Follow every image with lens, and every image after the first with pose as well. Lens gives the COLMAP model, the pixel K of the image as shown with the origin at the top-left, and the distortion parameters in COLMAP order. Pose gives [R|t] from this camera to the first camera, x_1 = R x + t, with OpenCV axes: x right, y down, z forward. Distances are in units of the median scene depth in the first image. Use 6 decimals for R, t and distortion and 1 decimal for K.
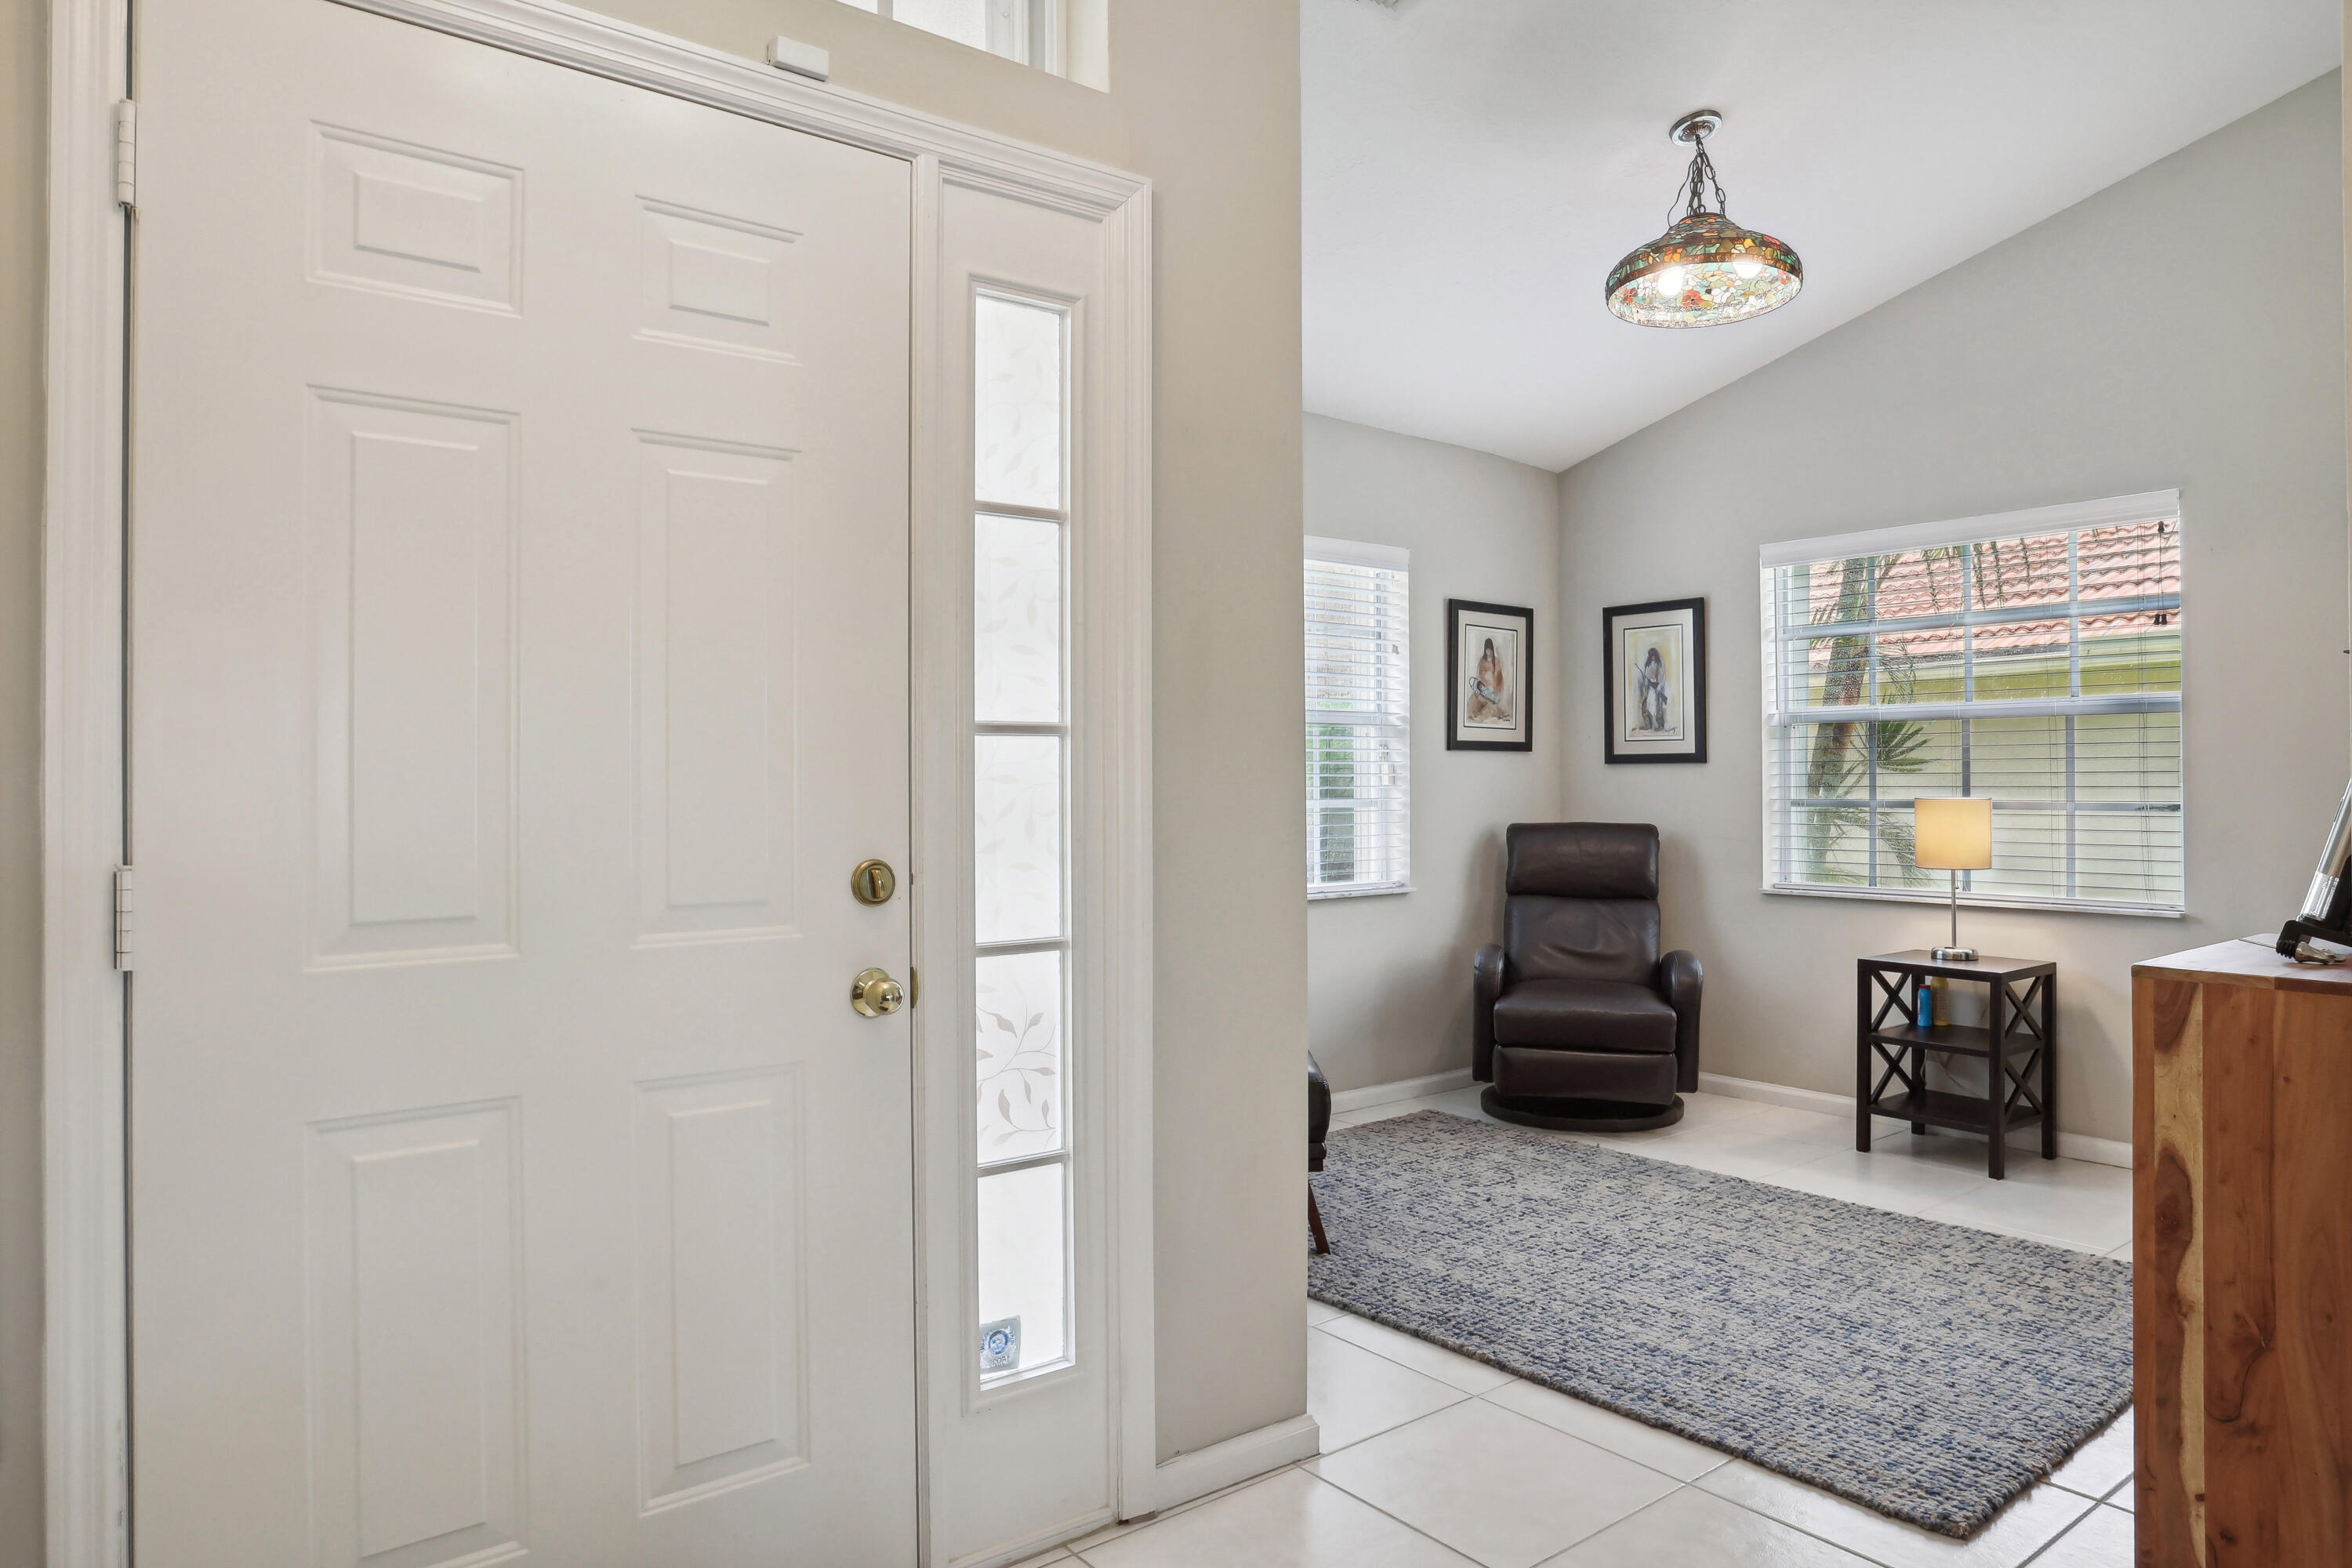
lens RADIAL K [[1608.5, 0, 1174.5], [0, 1608.5, 773.6], [0, 0, 1]] dist [0.009567, 0.021043]
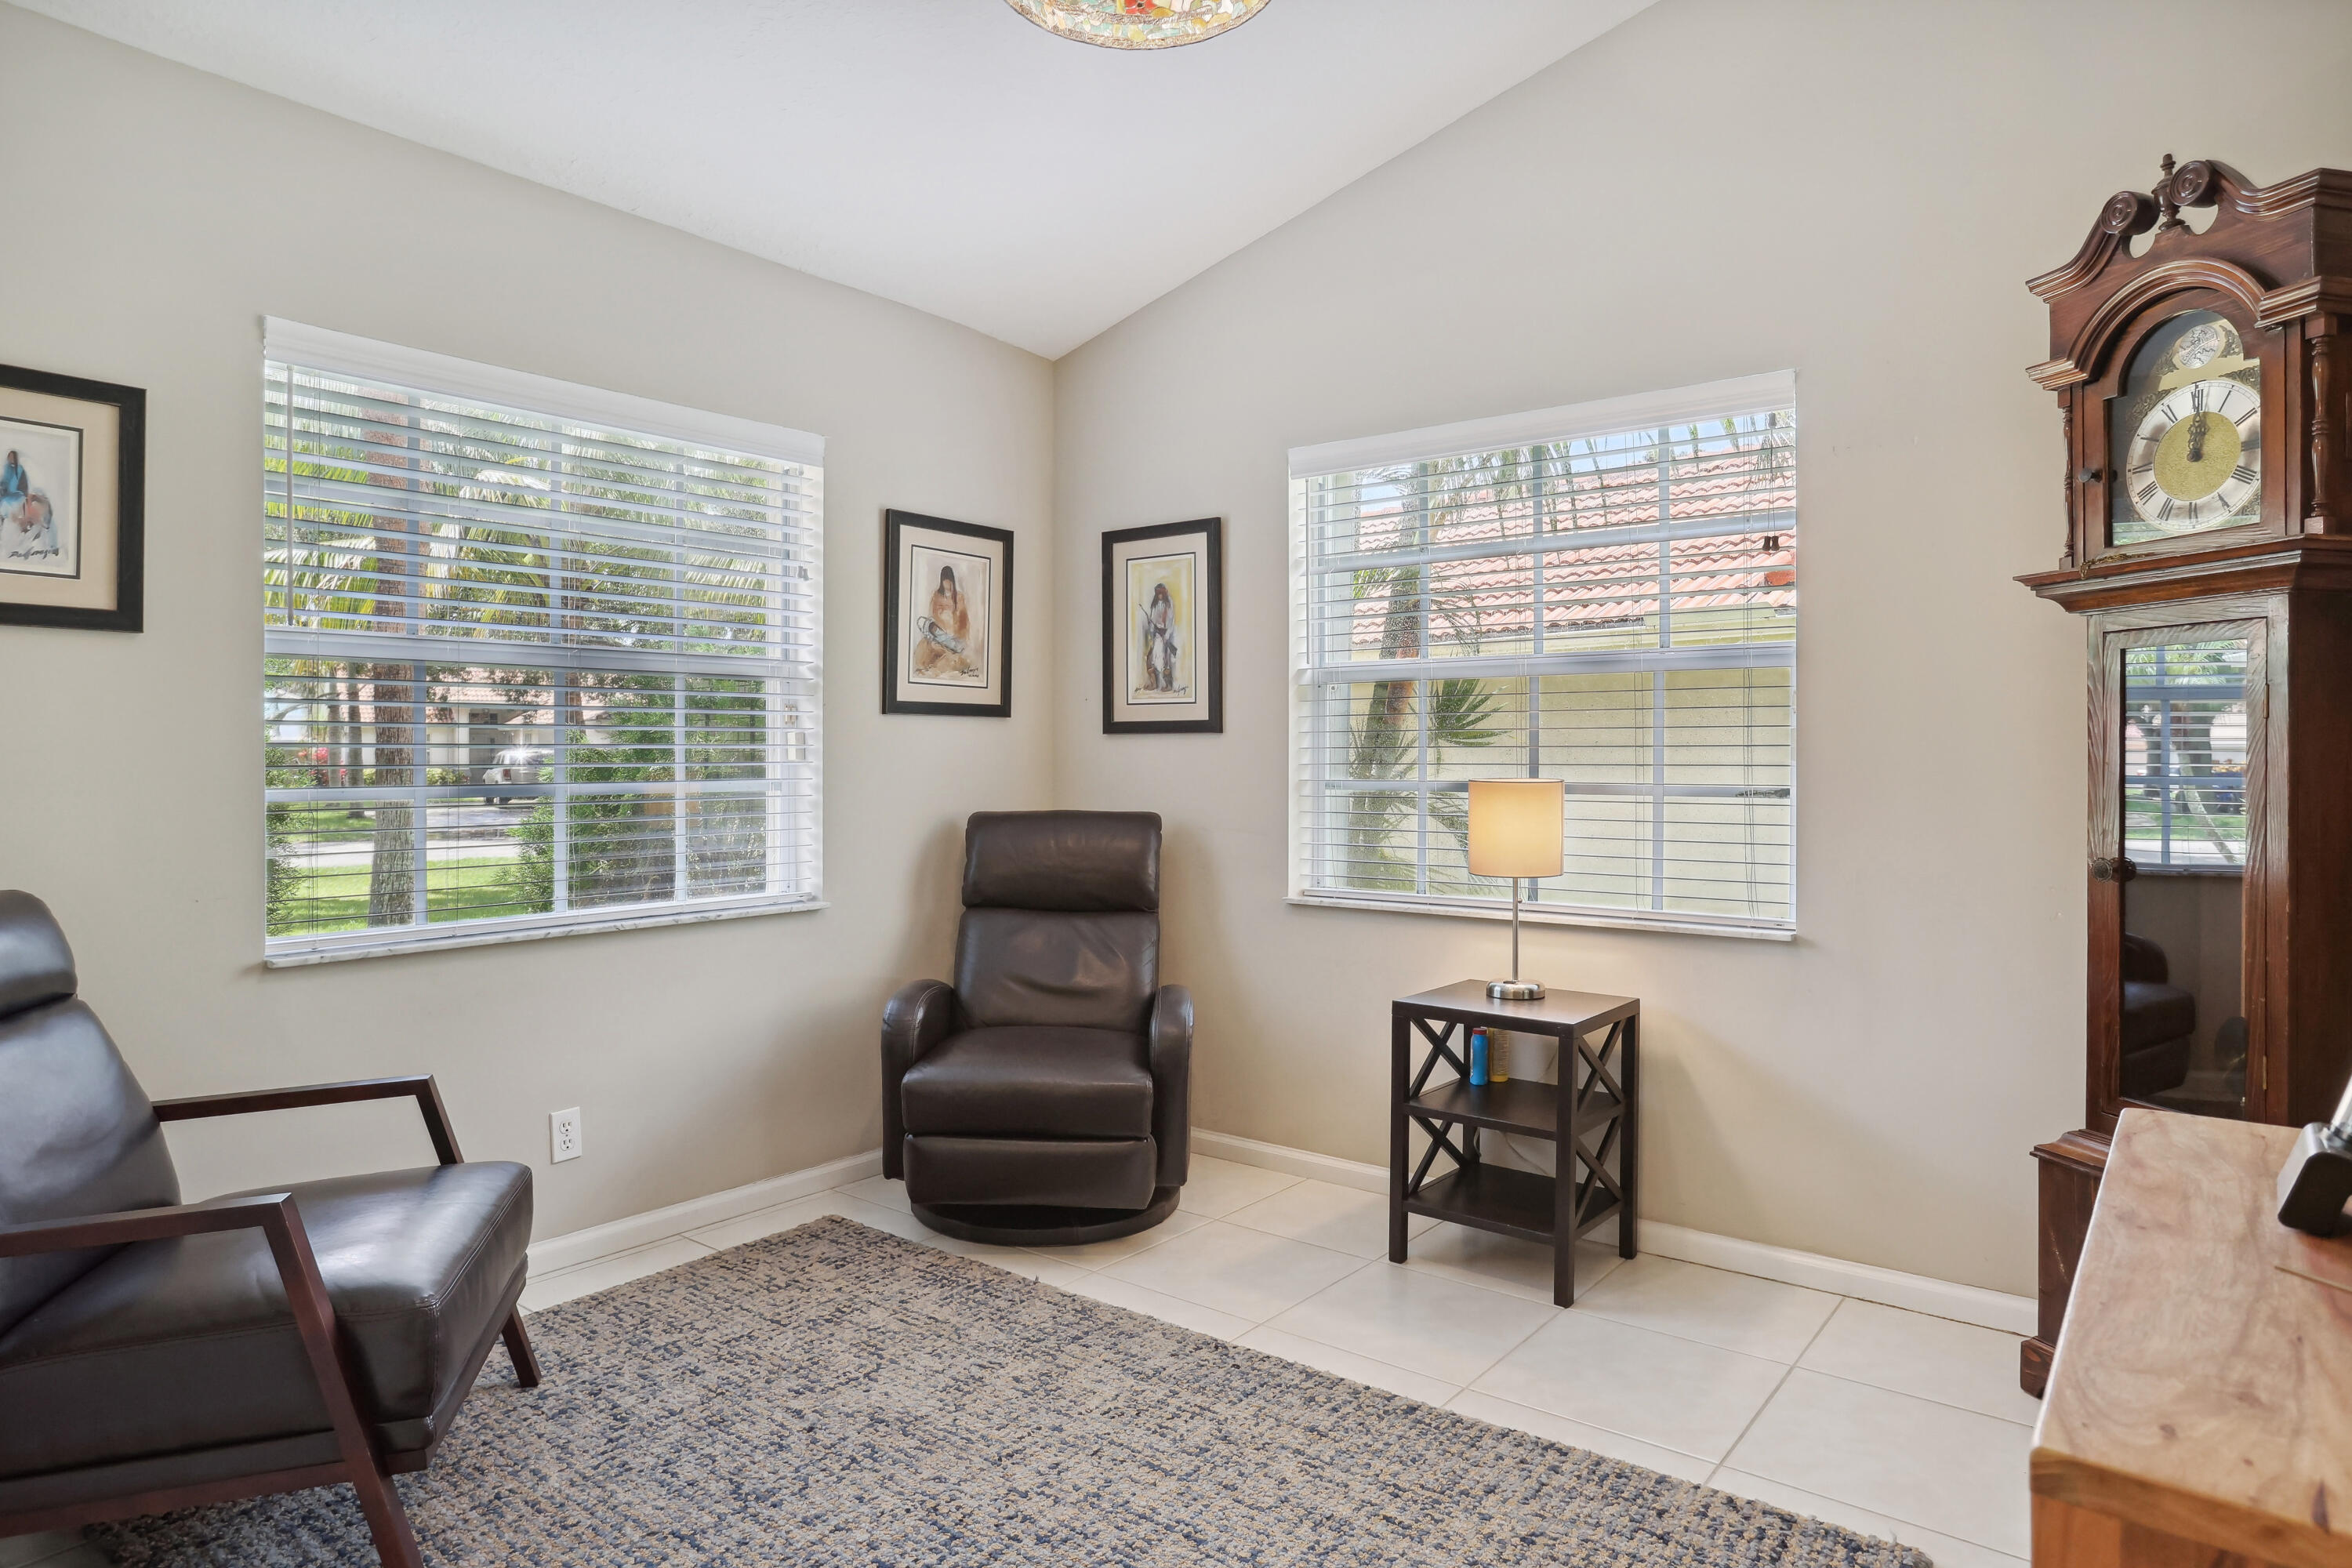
lens RADIAL K [[1373.9, 0, 1171.8], [0, 1373.9, 781.1], [0, 0, 1]] dist [-0.002889, 0.000106]
pose [[0.981712, -0.001198, 0.190368, 0.196288], [-0.003289, 0.999724, 0.023253, 0.001350], [-0.190344, -0.023454, 0.981437, 0.389406]]
